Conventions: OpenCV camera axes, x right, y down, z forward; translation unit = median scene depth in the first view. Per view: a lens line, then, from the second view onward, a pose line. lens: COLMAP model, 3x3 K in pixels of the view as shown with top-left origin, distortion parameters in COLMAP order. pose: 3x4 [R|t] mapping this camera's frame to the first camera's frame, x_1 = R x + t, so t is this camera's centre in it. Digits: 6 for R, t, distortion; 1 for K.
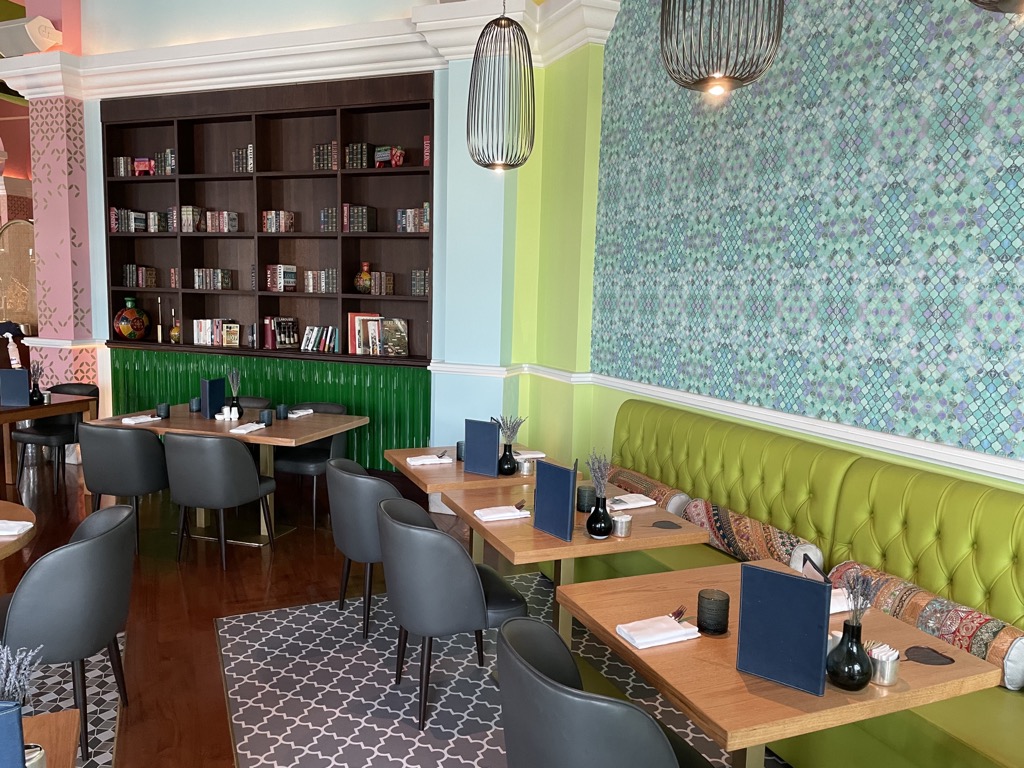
lens RADIAL K [[819.9, 0, 511.9], [0, 819.9, 365.9], [0, 0, 1]] dist [0.067701, -0.098774]
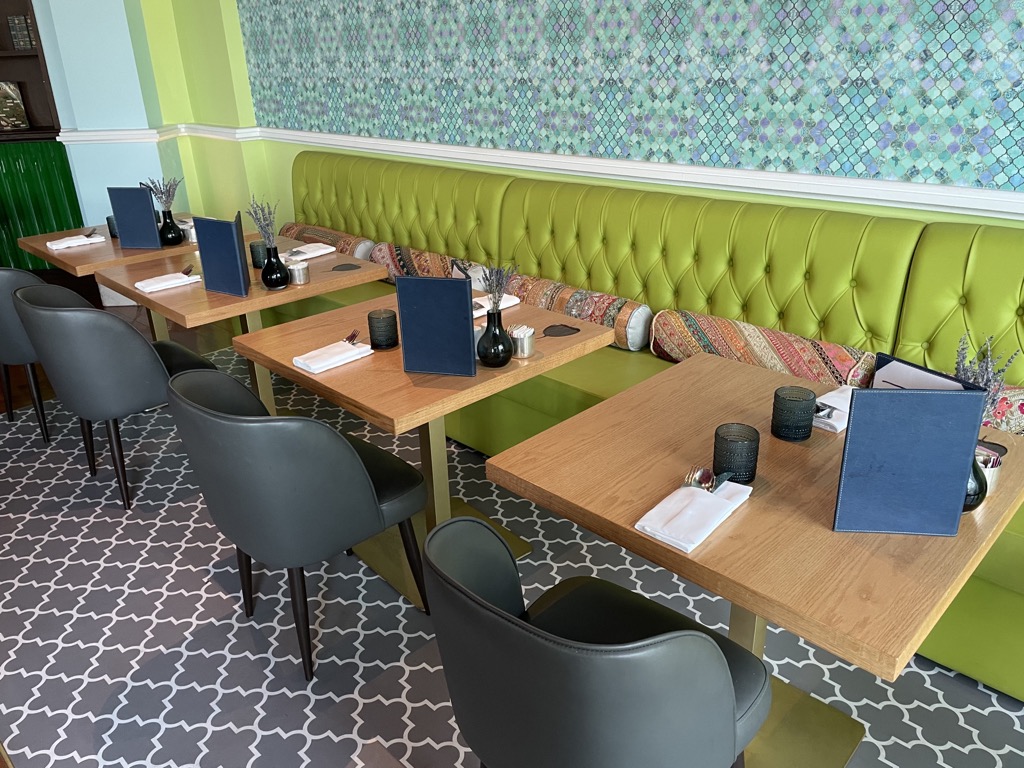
lens RADIAL K [[819.9, 0, 511.9], [0, 819.9, 365.9], [0, 0, 1]] dist [0.067701, -0.098774]
pose [[0.914334, -0.219963, 0.340015, -0.089034], [0.108489, 0.941981, 0.317651, -0.021536], [-0.390159, -0.253551, 0.885148, 0.238937]]
